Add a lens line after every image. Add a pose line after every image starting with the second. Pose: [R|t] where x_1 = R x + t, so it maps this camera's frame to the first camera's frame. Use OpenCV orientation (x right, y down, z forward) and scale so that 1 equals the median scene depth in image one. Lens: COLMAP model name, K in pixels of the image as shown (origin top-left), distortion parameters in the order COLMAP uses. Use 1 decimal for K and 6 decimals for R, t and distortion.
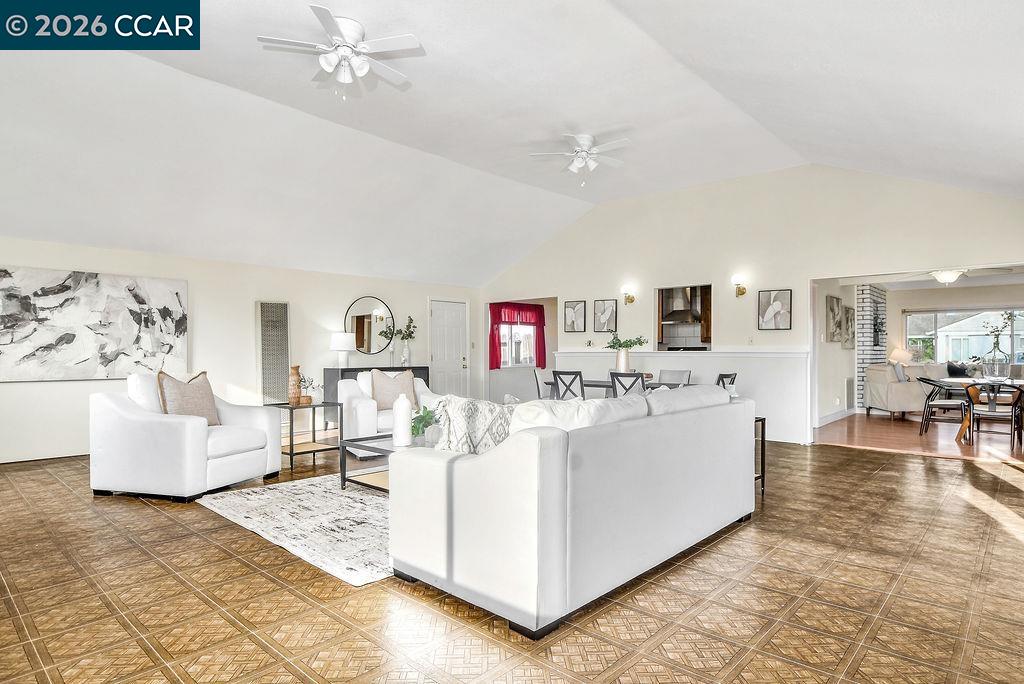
lens RADIAL K [[575.2, 0, 512.1], [0, 575.2, 343.6], [0, 0, 1]] dist [-0.007593, -0.001708]
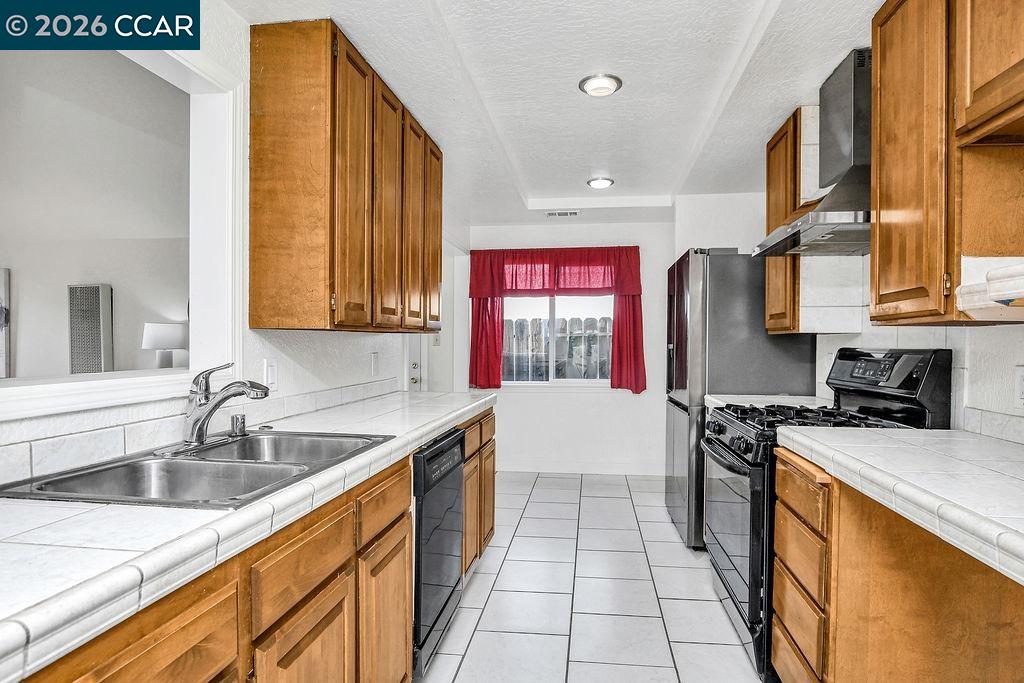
lens RADIAL K [[562.9, 0, 515.3], [0, 562.9, 346.1], [0, 0, 1]] dist [-0.022667, 0.004039]
pose [[0.573186, 0.006915, -0.819396, 0.460934], [0.004981, 0.999917, 0.011922, 0.003640], [0.819410, -0.010915, 0.573103, 0.901211]]
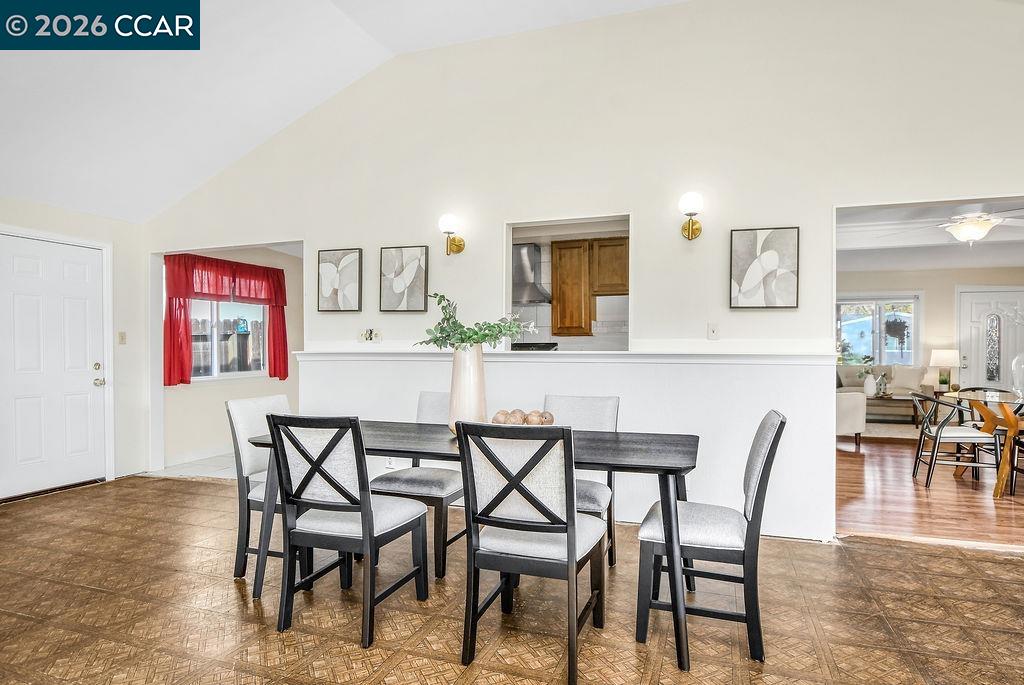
lens RADIAL K [[575.2, 0, 516.8], [0, 575.2, 342.5], [0, 0, 1]] dist [-0.007593, -0.001708]
pose [[0.917347, 0.005714, 0.398047, 0.053886], [-0.007383, 0.999969, 0.002662, 0.003942], [-0.398020, -0.005381, 0.917361, 0.494405]]
